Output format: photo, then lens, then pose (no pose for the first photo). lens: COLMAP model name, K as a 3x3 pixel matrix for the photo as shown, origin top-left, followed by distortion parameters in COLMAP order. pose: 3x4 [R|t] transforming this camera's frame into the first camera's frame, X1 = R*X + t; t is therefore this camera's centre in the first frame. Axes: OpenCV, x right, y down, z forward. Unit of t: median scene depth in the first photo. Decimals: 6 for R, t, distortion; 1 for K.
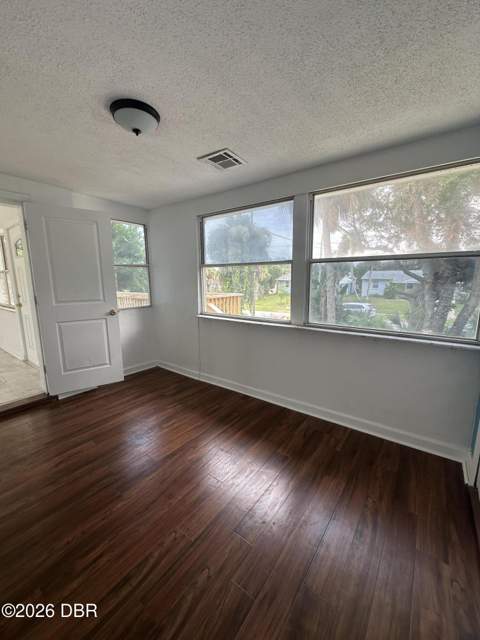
lens RADIAL K [[256.9, 0, 240.0], [0, 256.9, 320.0], [0, 0, 1]] dist [-0.020645, -0.000014]
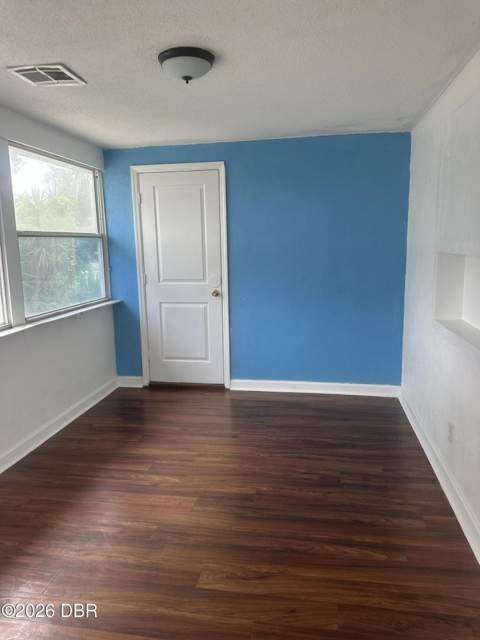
lens RADIAL K [[450.7, 0, 240.0], [0, 450.7, 320.0], [0, 0, 1]] dist [0.000926, 0.000605]
pose [[-0.448740, -0.136766, 0.883135, -1.394010], [0.168820, 0.957454, 0.234056, -0.222121], [-0.877572, 0.254121, -0.406559, 1.211610]]
